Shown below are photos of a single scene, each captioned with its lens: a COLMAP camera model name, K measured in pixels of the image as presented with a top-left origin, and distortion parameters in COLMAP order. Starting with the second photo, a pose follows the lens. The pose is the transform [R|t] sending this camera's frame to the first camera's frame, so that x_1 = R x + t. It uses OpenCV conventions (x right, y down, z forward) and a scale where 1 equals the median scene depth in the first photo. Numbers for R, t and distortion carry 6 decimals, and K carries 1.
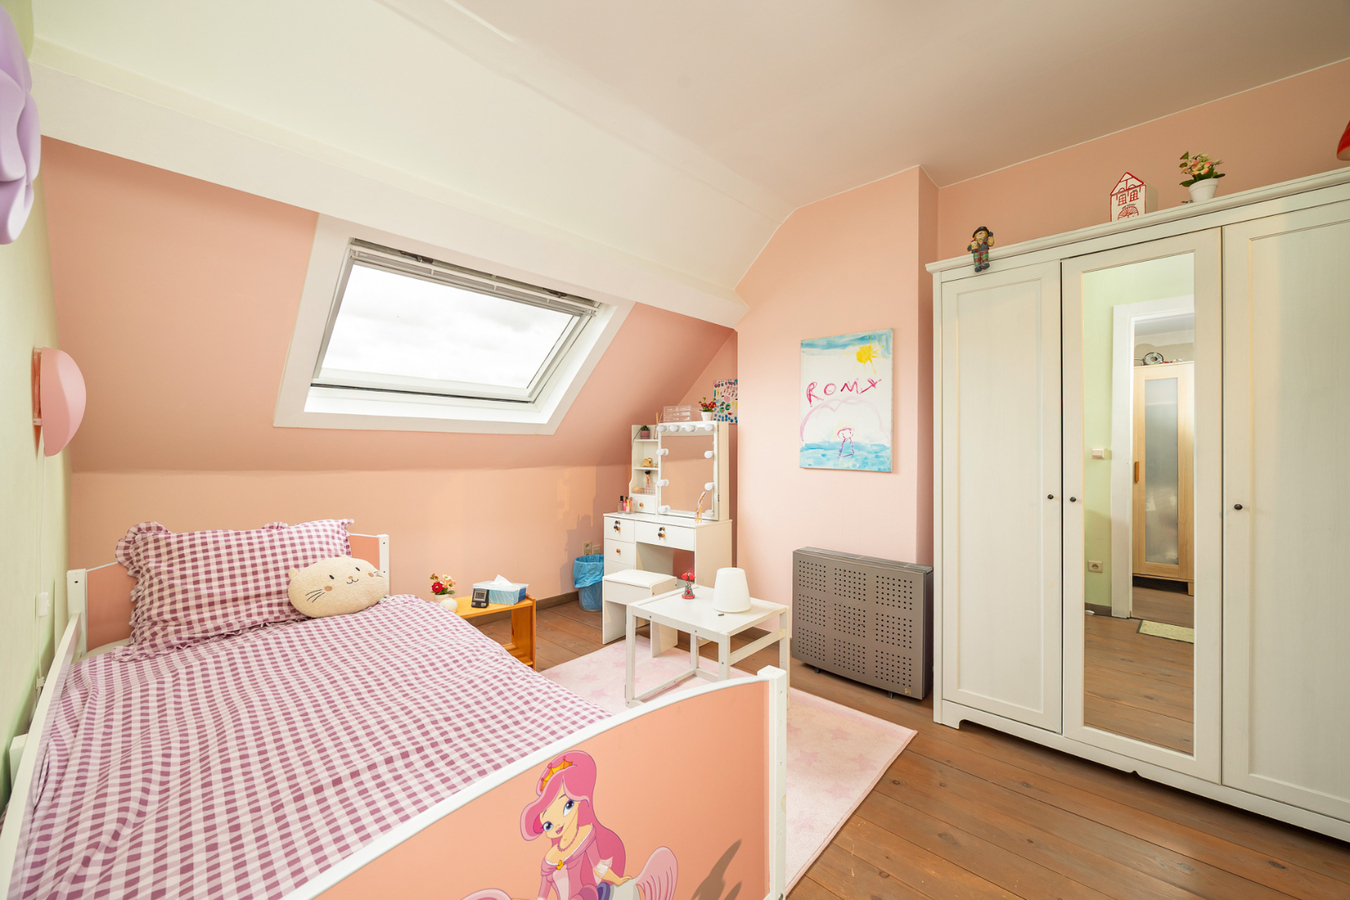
lens RADIAL K [[530.2, 0, 661.4], [0, 530.2, 451.3], [0, 0, 1]] dist [-0.004135, 0.002288]
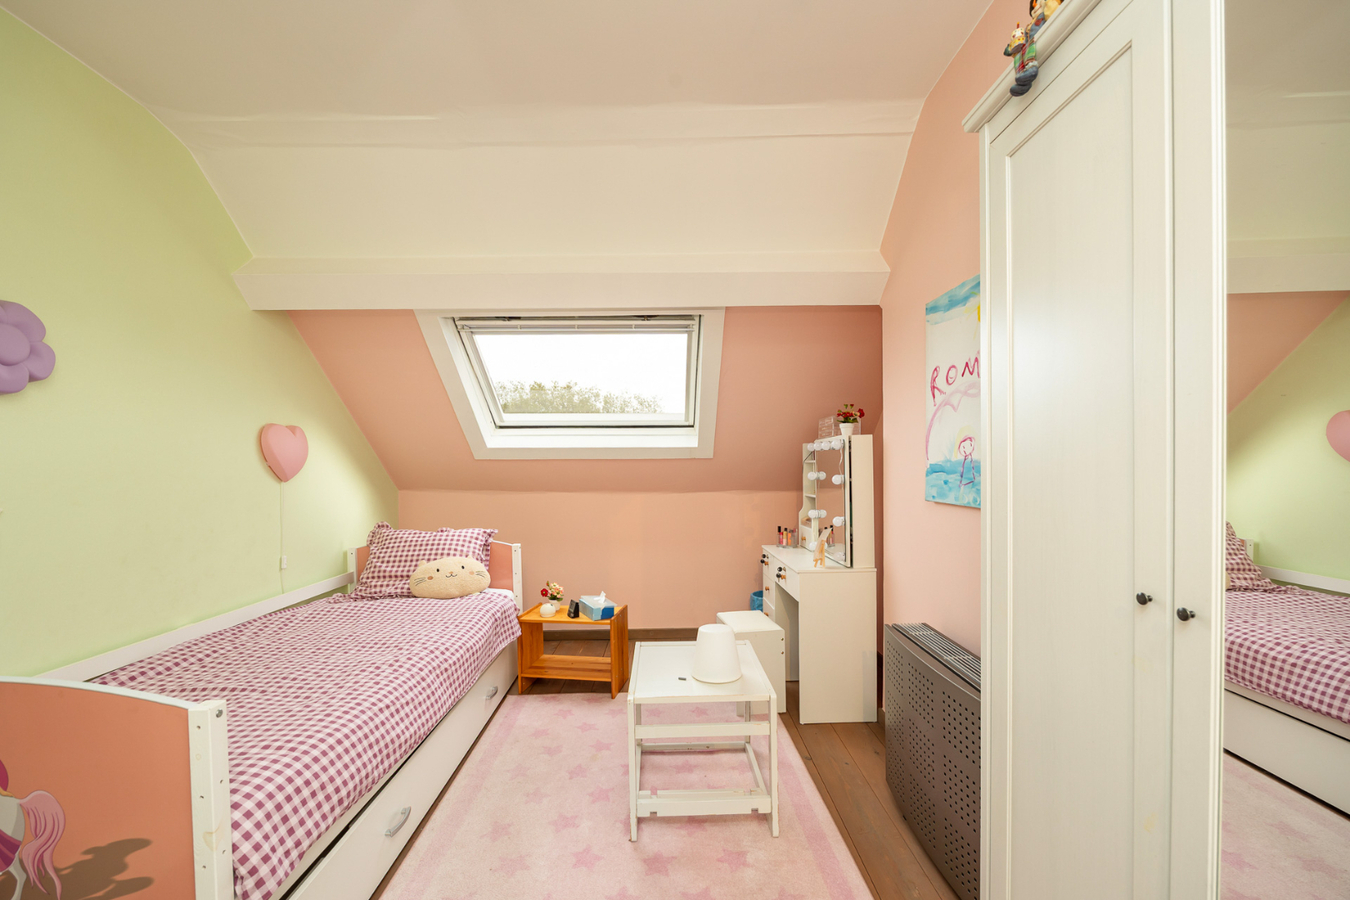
lens RADIAL K [[530.2, 0, 639.5], [0, 530.2, 479.5], [0, 0, 1]] dist [-0.004135, 0.002288]
pose [[0.685968, 0.003055, -0.727625, 0.521234], [0.009172, 0.999875, 0.012845, -0.007190], [0.727574, -0.015485, 0.685855, 0.314746]]
